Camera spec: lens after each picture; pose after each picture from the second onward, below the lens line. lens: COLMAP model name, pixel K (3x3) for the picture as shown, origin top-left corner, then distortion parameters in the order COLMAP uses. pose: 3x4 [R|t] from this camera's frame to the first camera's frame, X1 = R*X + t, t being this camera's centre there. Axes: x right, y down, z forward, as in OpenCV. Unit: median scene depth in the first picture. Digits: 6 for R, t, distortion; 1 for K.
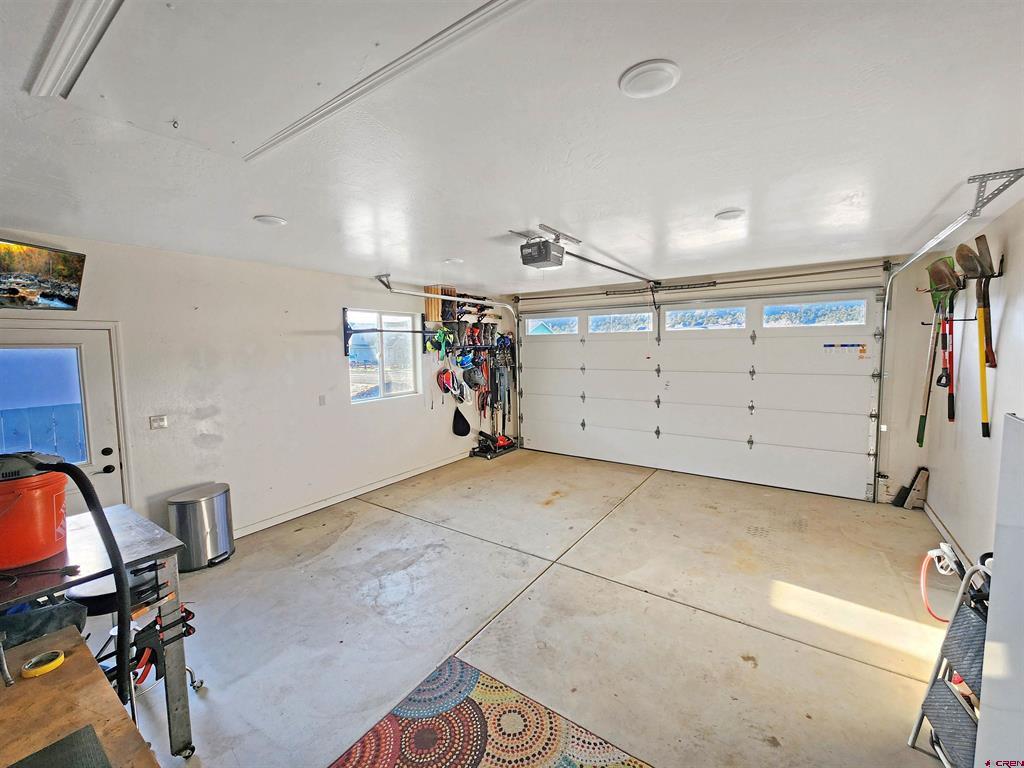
lens RADIAL K [[415.8, 0, 516.0], [0, 415.8, 376.1], [0, 0, 1]] dist [0.000573, -0.000046]
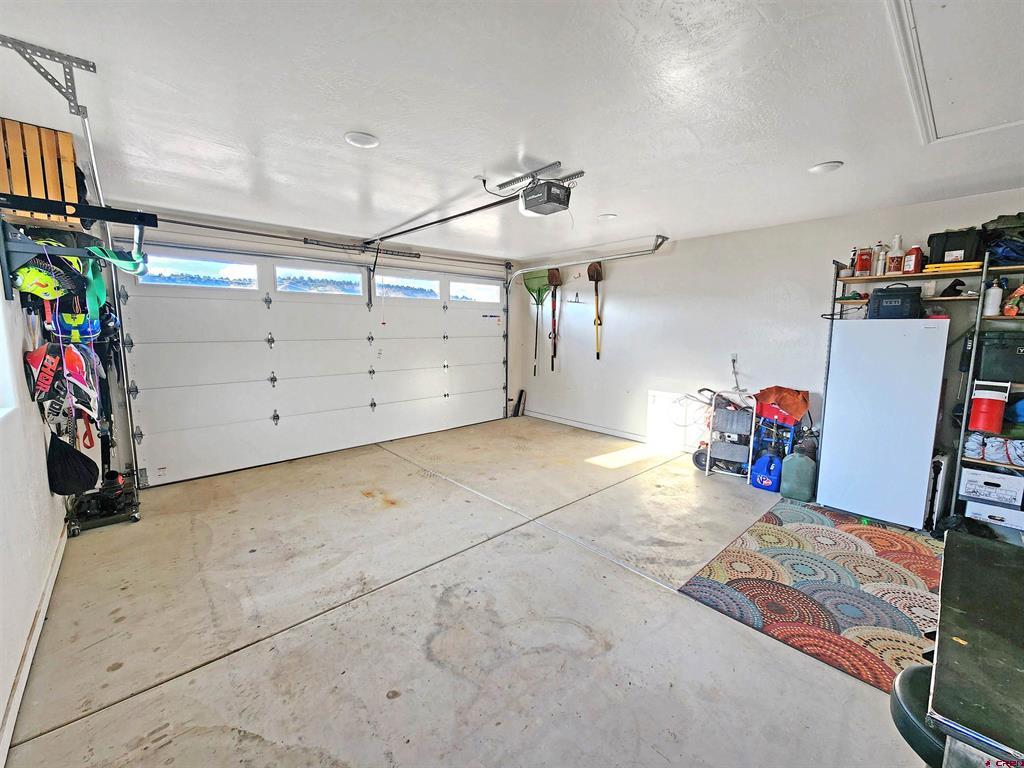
lens RADIAL K [[415.8, 0, 516.0], [0, 415.8, 376.1], [0, 0, 1]] dist [0.000573, -0.000046]
pose [[0.224396, -0.097331, 0.969625, -0.634180], [0.069053, 0.994087, 0.083805, 0.018412], [-0.972048, 0.048150, 0.229790, 0.604231]]
